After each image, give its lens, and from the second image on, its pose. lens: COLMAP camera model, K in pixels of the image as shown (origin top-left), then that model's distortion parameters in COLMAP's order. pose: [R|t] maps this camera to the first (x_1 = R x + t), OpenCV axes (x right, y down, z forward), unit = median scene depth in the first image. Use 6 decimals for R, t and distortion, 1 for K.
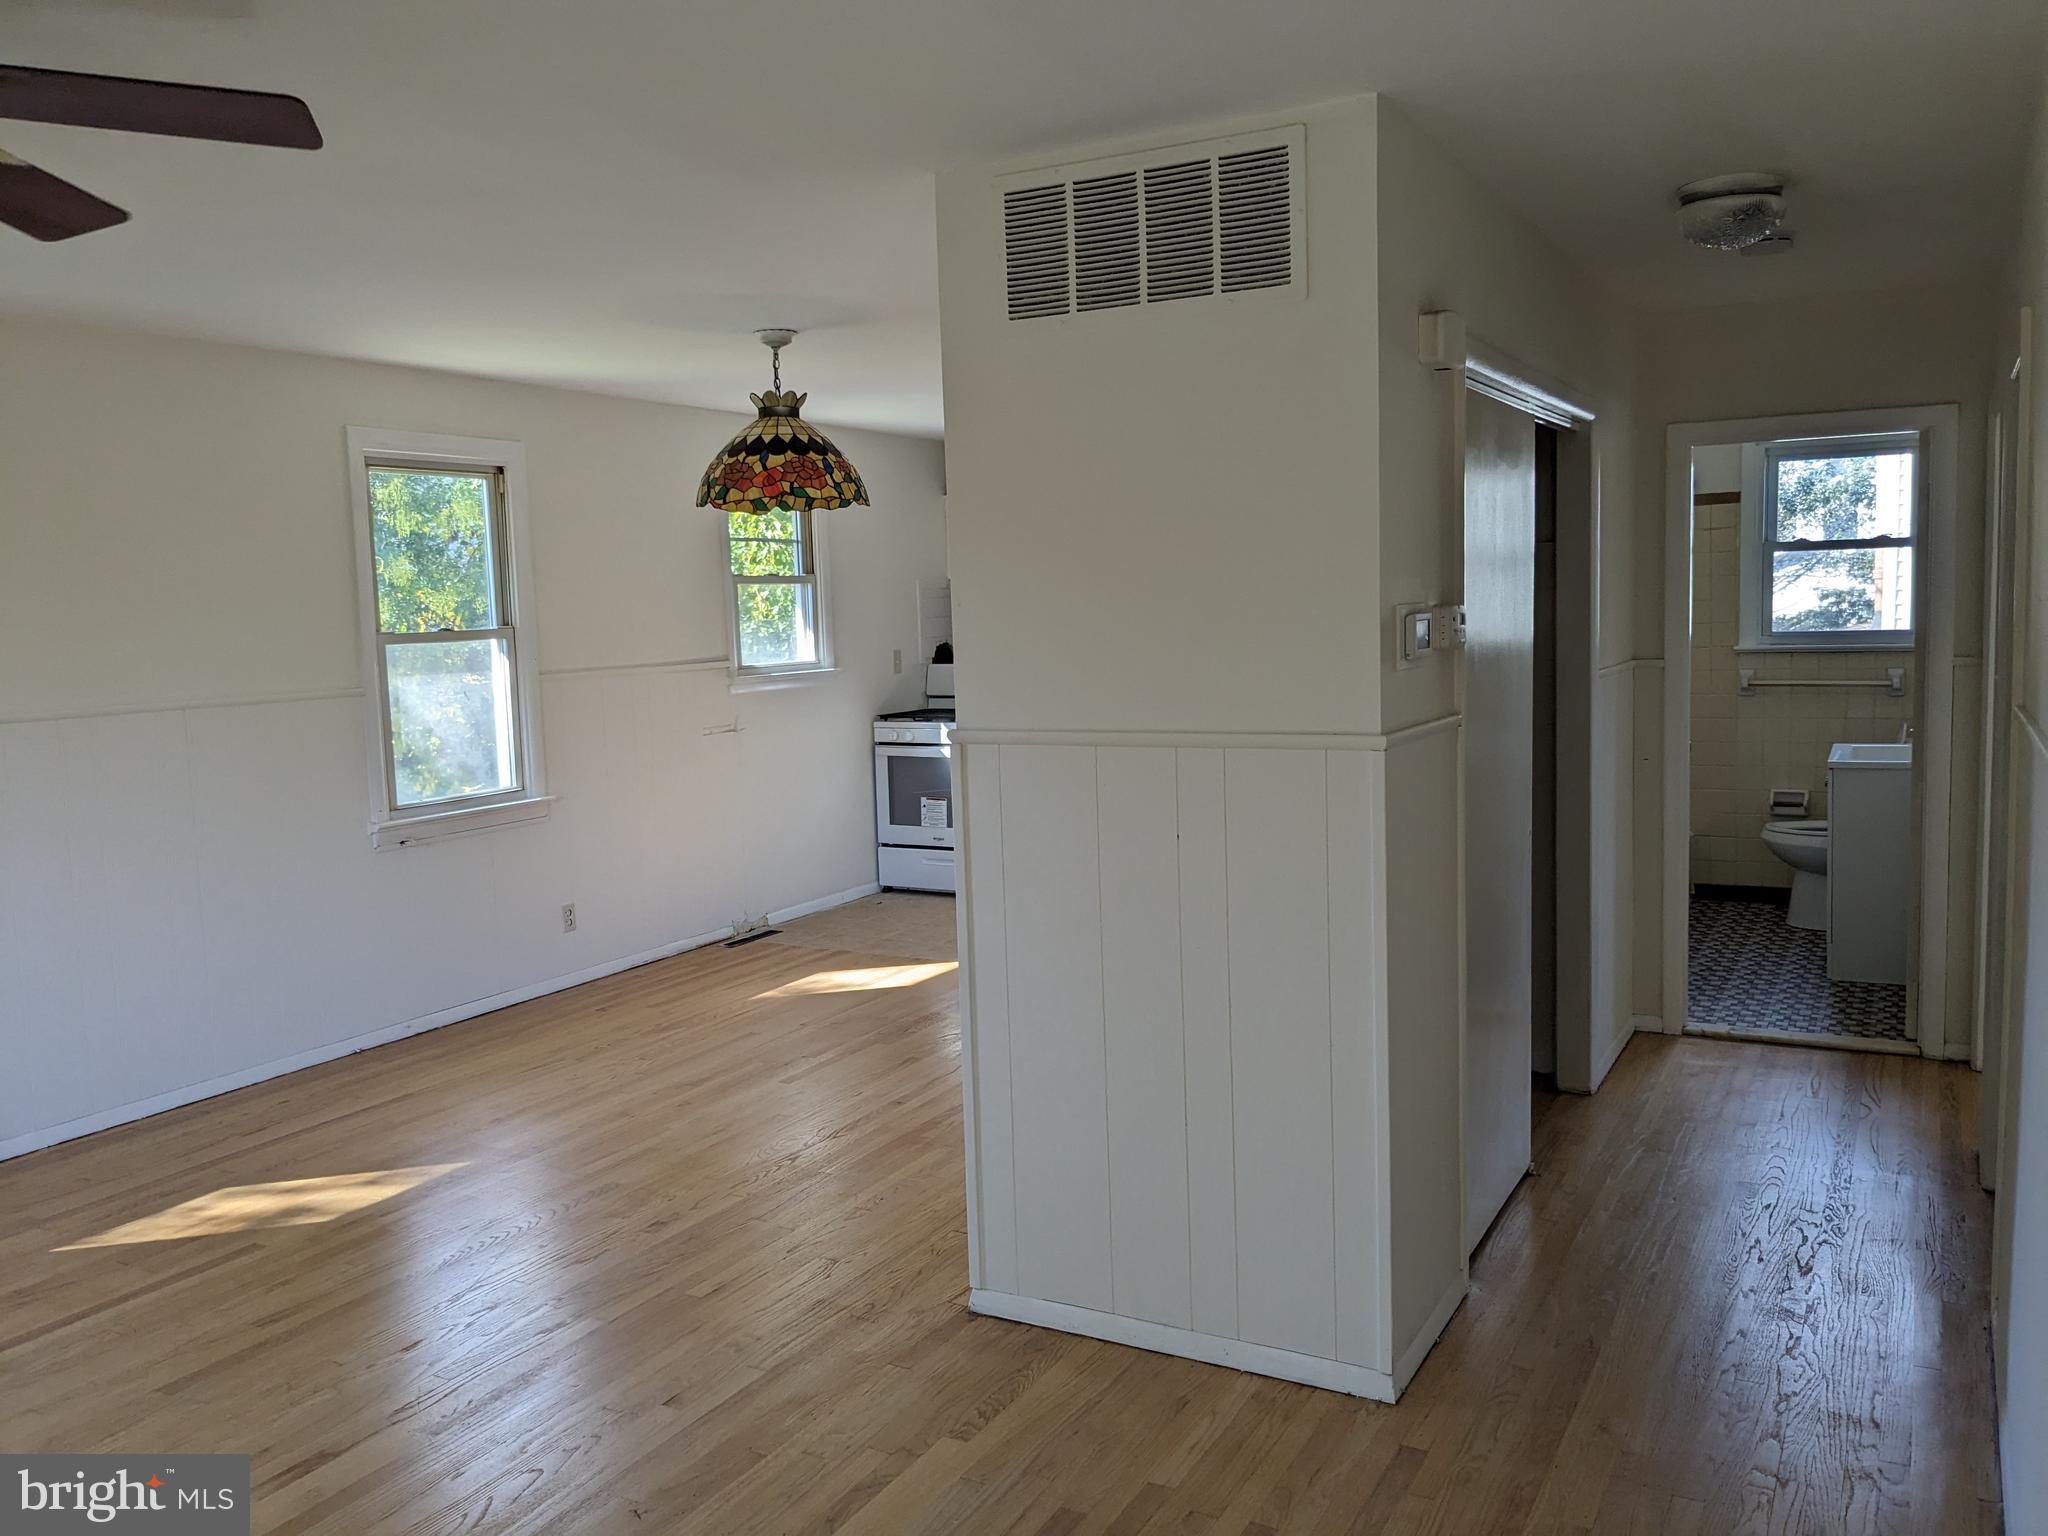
lens RADIAL K [[1636.8, 0, 1027.8], [0, 1636.8, 766.3], [0, 0, 1]] dist [0.067258, -0.101124]
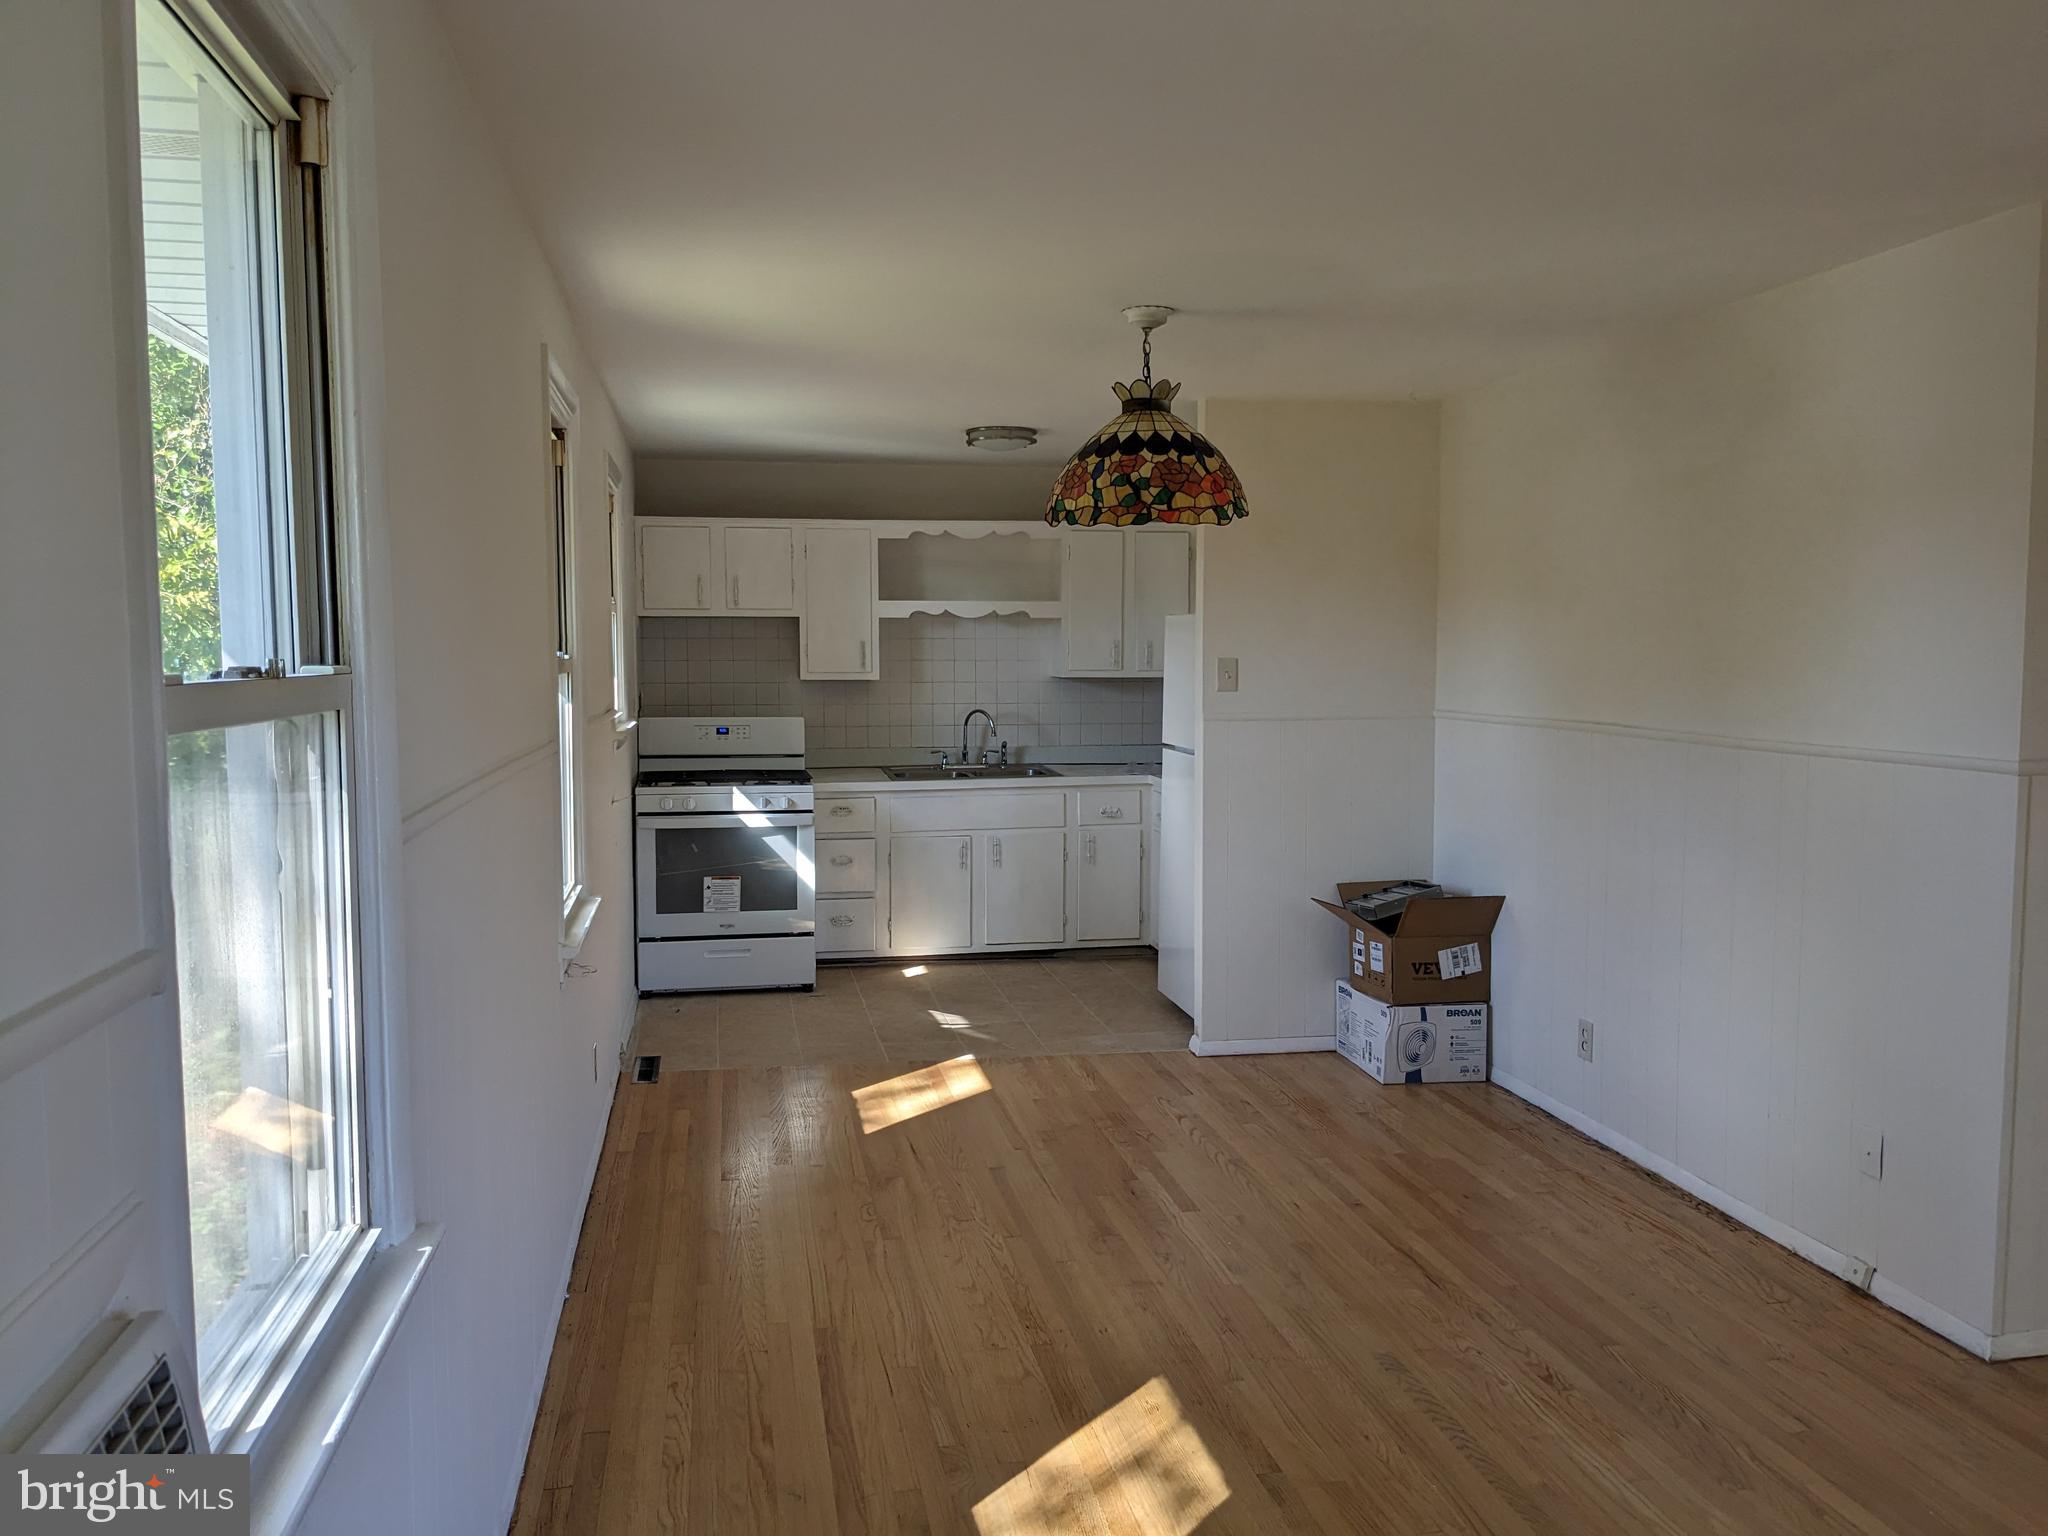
lens RADIAL K [[1636.8, 0, 1027.9], [0, 1636.8, 774.0], [0, 0, 1]] dist [0.067258, -0.101124]
pose [[0.775375, -0.024247, 0.631036, -0.746724], [0.046800, 0.998721, -0.019129, -0.015539], [-0.629765, 0.044365, 0.775518, 0.408480]]
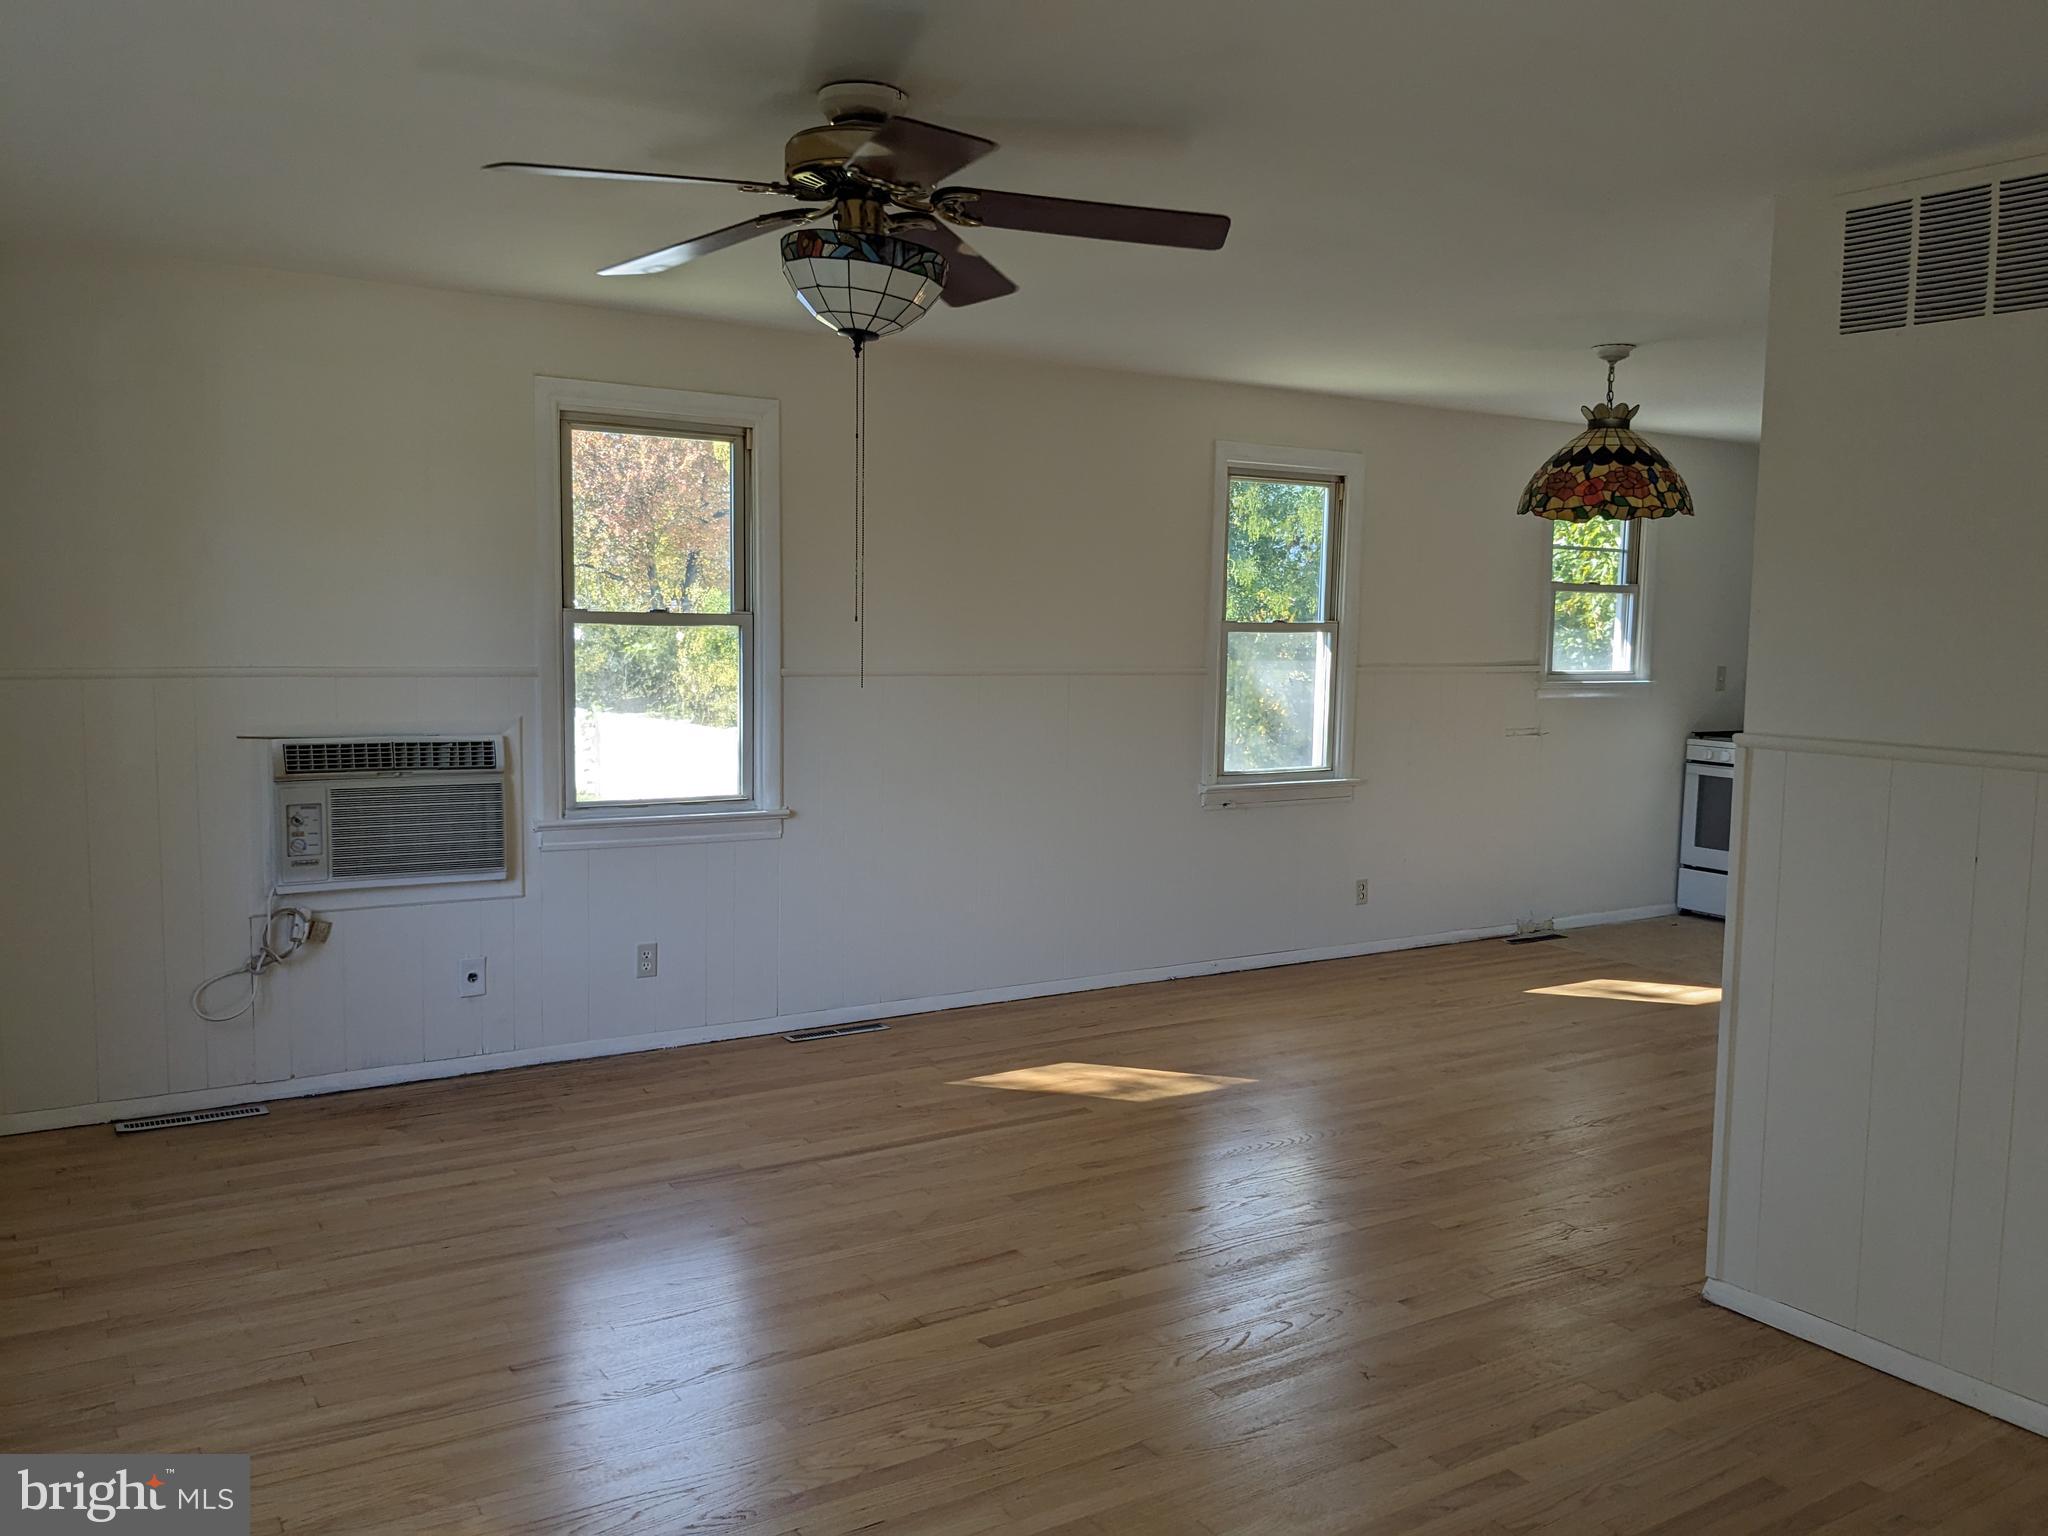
lens RADIAL K [[1636.8, 0, 1028.9], [0, 1636.8, 760.1], [0, 0, 1]] dist [0.067258, -0.101124]
pose [[0.880738, 0.091667, -0.464647, 0.029226], [-0.096208, 0.995263, 0.013986, 0.015324], [0.463728, 0.032385, 0.885385, -0.080708]]
